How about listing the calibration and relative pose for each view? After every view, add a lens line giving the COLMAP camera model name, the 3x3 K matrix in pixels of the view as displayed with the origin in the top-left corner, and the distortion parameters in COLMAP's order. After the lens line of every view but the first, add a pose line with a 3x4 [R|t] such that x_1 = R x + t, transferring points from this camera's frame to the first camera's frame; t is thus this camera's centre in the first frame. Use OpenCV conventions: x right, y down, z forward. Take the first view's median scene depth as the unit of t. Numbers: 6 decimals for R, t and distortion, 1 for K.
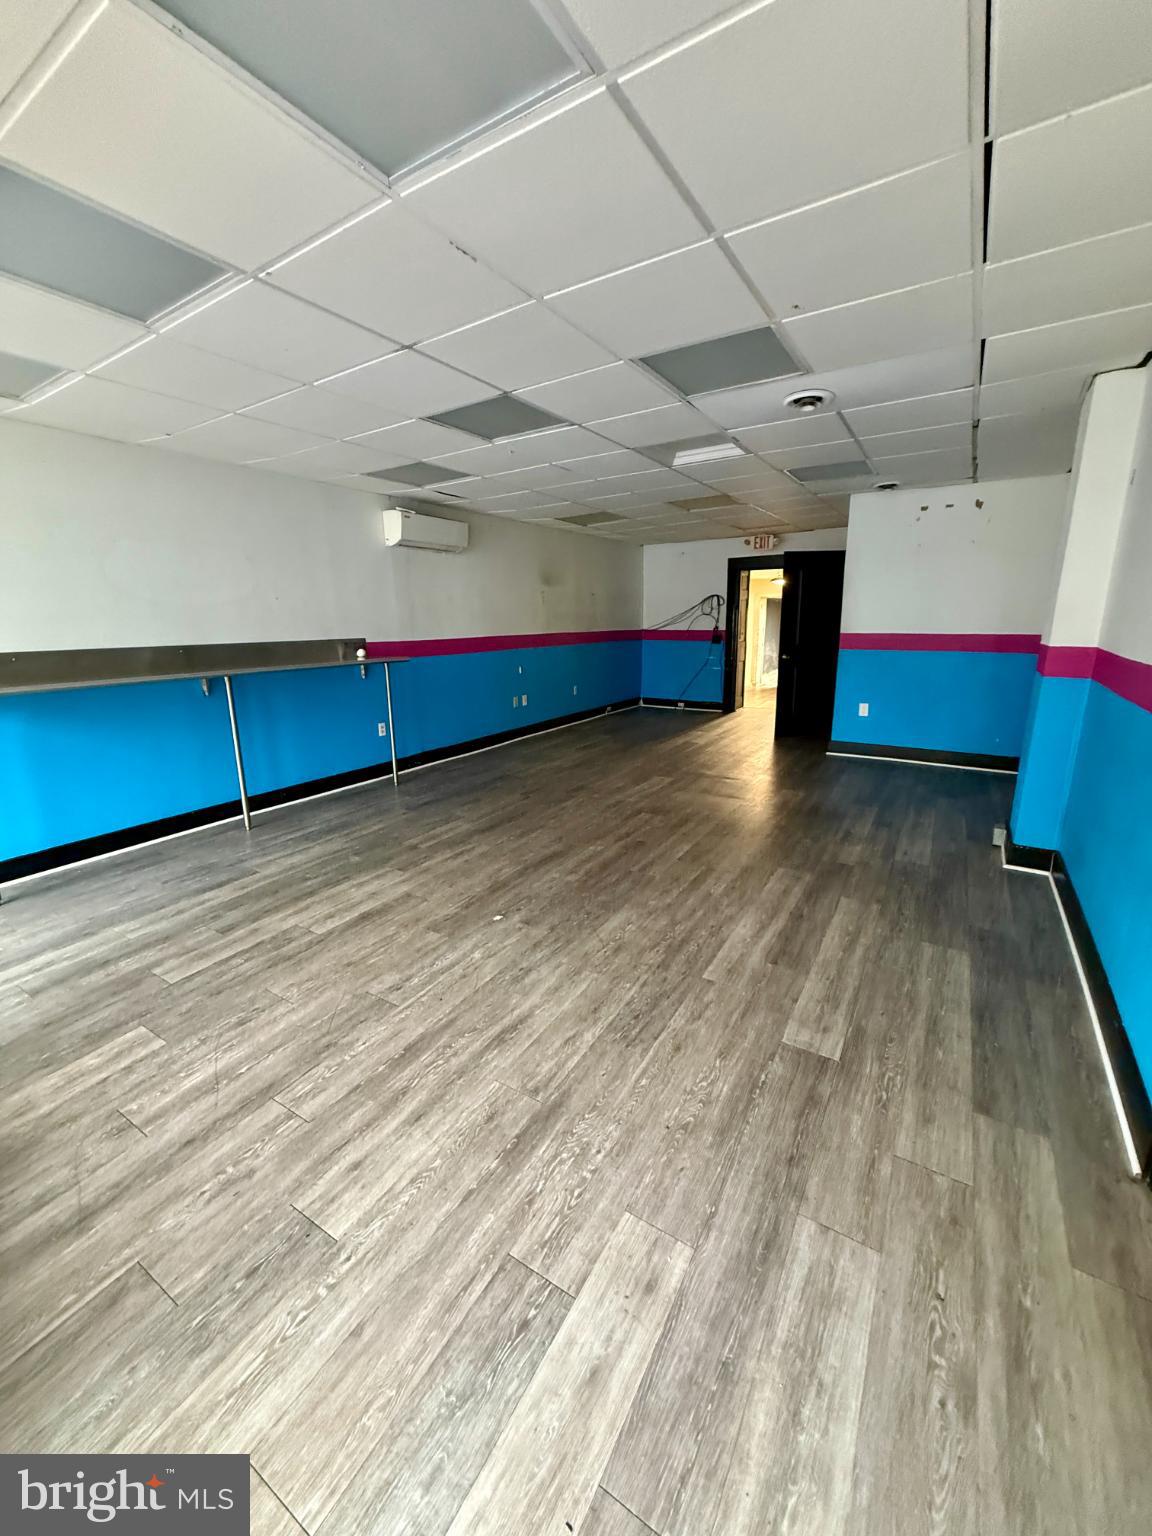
lens RADIAL K [[613.3, 0, 571.8], [0, 613.3, 761.1], [0, 0, 1]] dist [-0.001957, 0.000639]
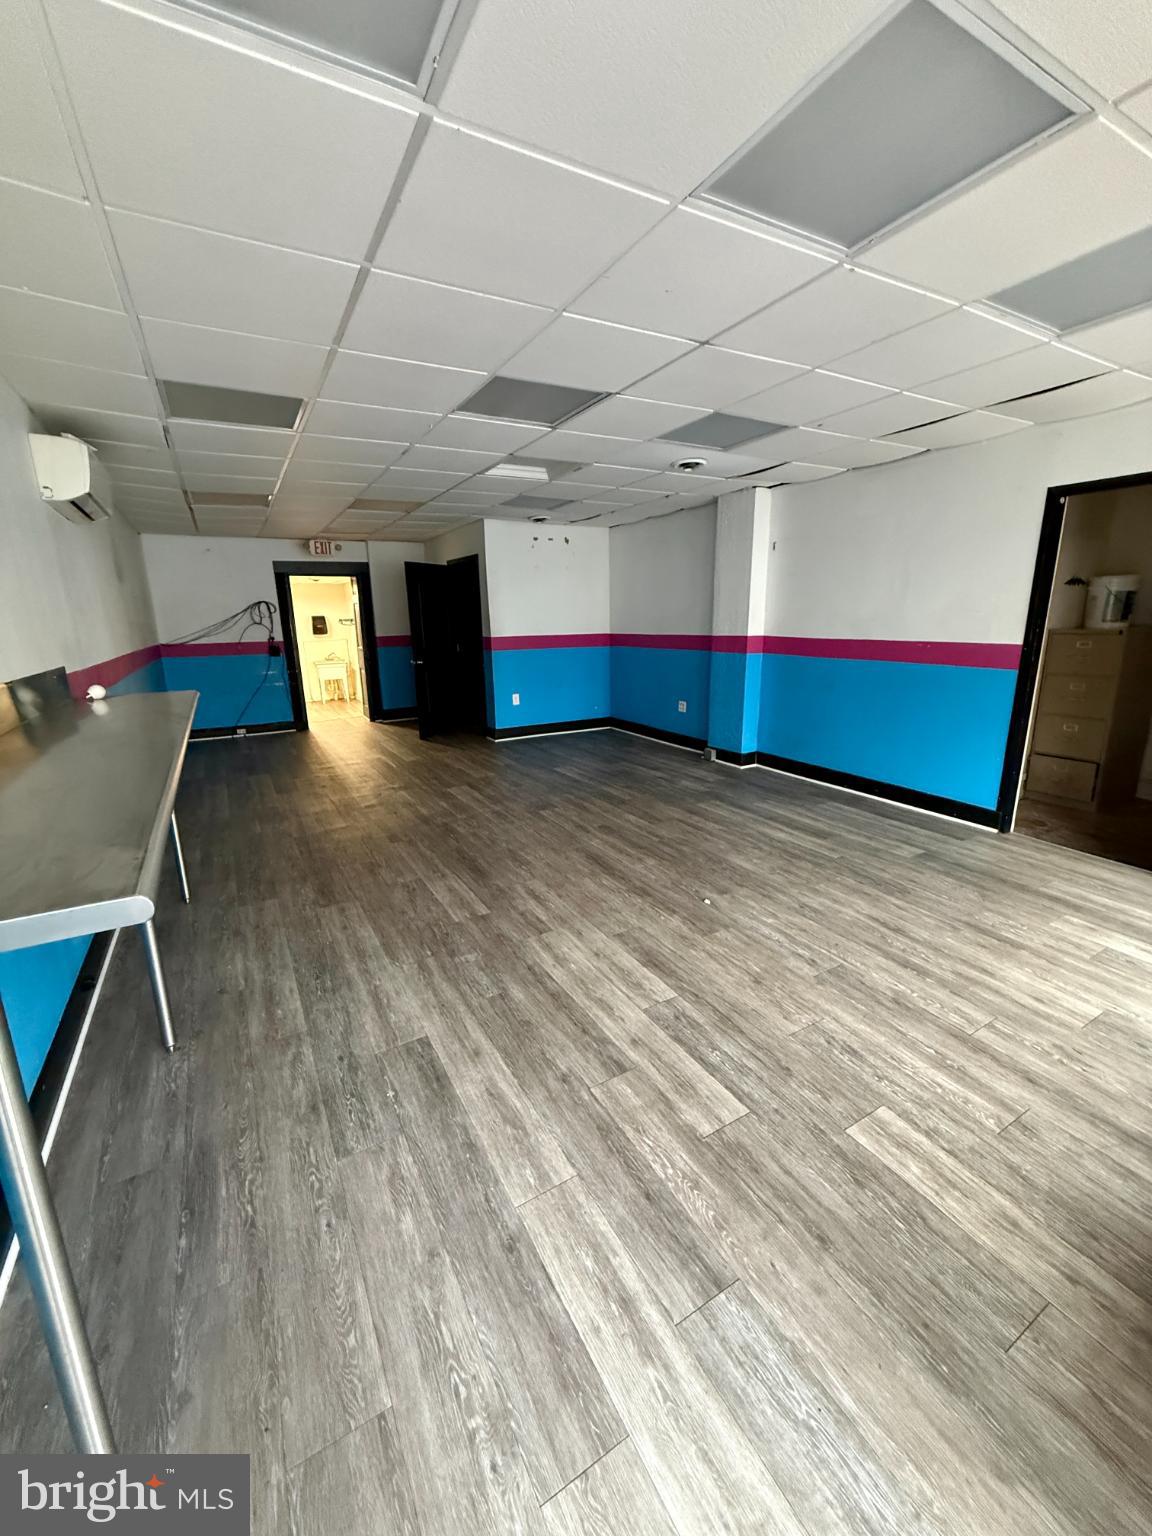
lens RADIAL K [[613.3, 0, 574.9], [0, 613.3, 763.9], [0, 0, 1]] dist [-0.001957, 0.000639]
pose [[0.468379, -0.204582, 0.859516, -1.216734], [0.215348, 0.969918, 0.113510, -0.163184], [-0.856882, 0.131930, 0.498345, 0.705750]]
